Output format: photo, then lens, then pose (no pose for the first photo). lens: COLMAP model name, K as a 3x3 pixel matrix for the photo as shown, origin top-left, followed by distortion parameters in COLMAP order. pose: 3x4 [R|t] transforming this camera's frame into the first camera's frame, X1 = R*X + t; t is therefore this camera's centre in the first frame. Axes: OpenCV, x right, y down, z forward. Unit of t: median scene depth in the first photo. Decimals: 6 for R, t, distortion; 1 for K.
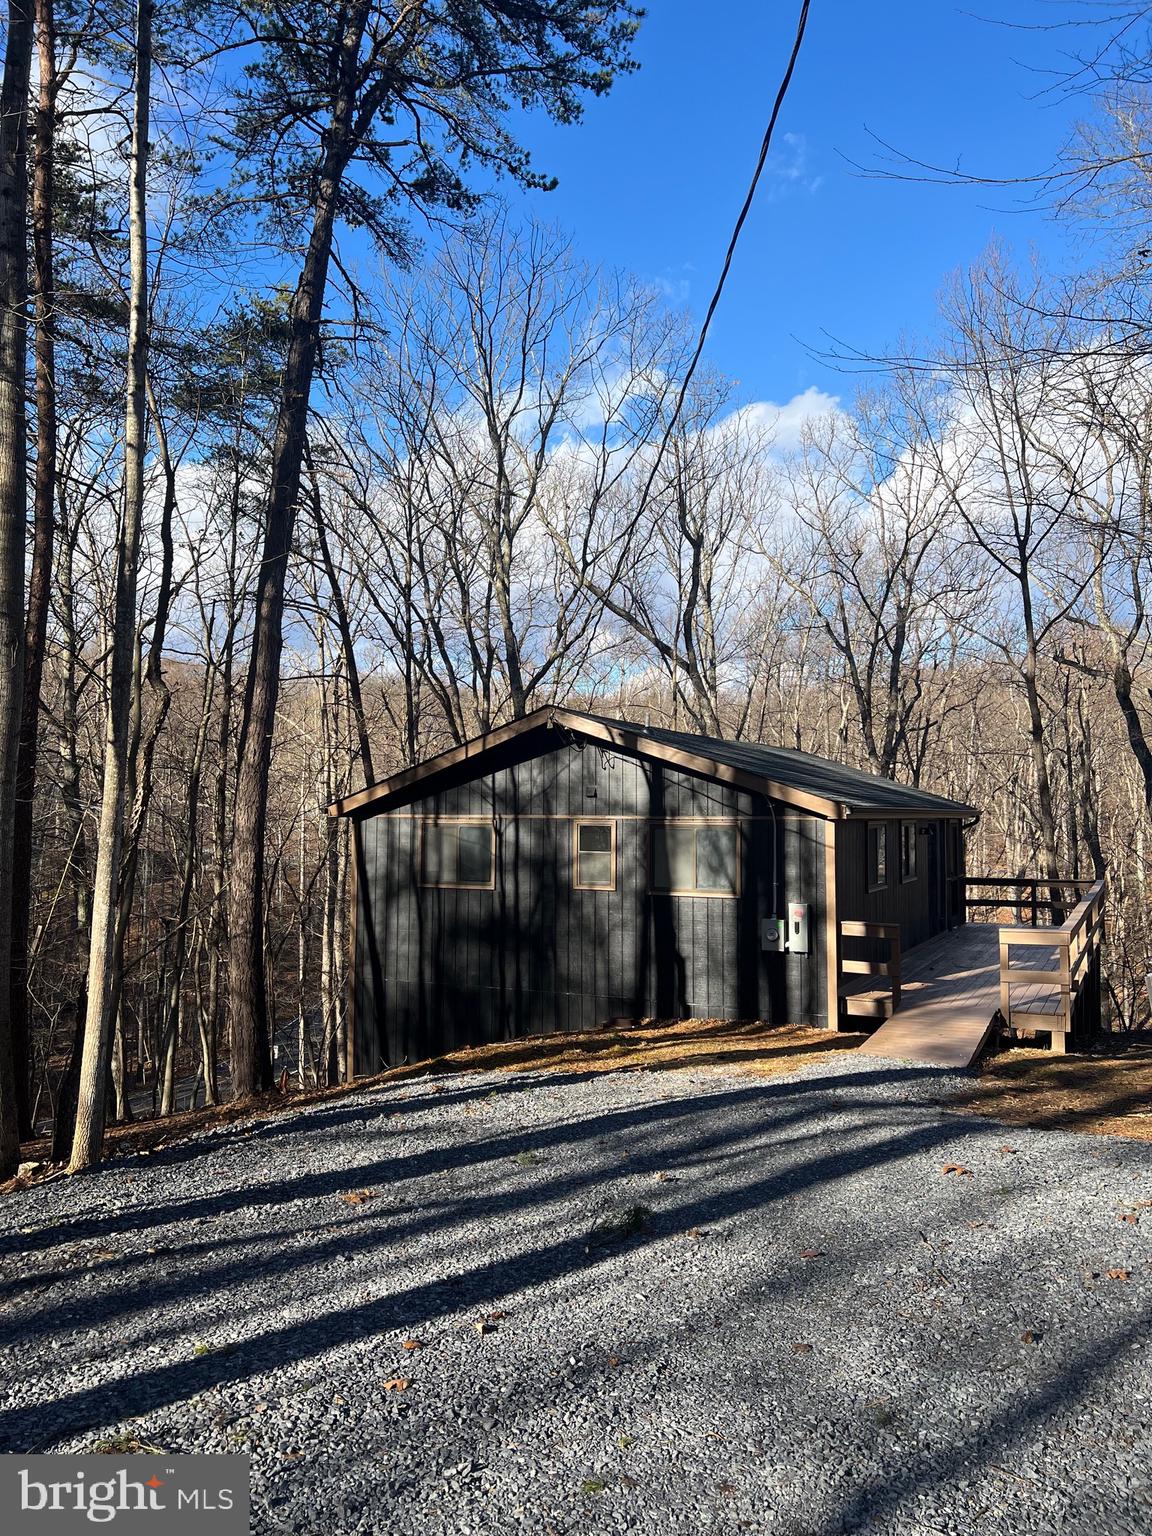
lens RADIAL K [[1150.2, 0, 580.7], [0, 1150.2, 778.3], [0, 0, 1]] dist [0.041292, -0.035449]
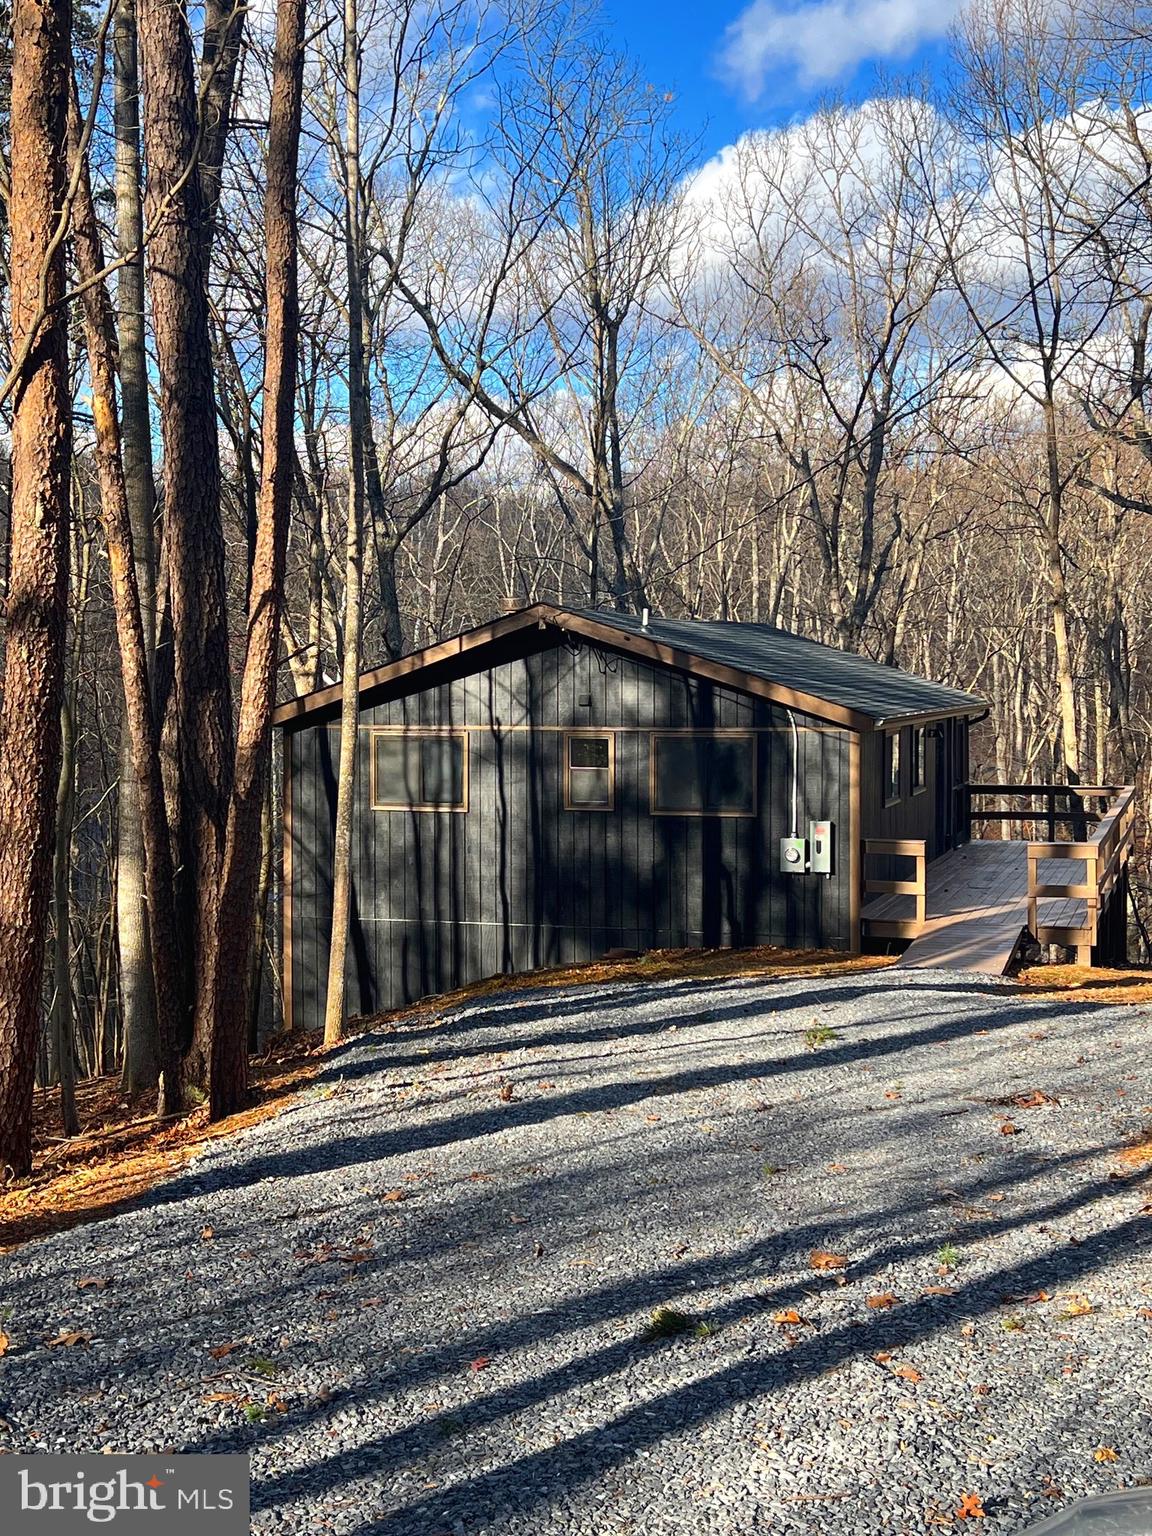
lens RADIAL K [[1926.8, 0, 572.5], [0, 1926.8, 780.4], [0, 0, 1]] dist [0.102730, 0.000000]
pose [[0.990095, -0.012336, 0.139858, -0.130444], [0.000251, 0.996286, 0.086100, -0.033617], [-0.140401, -0.085212, 0.986421, -0.292927]]
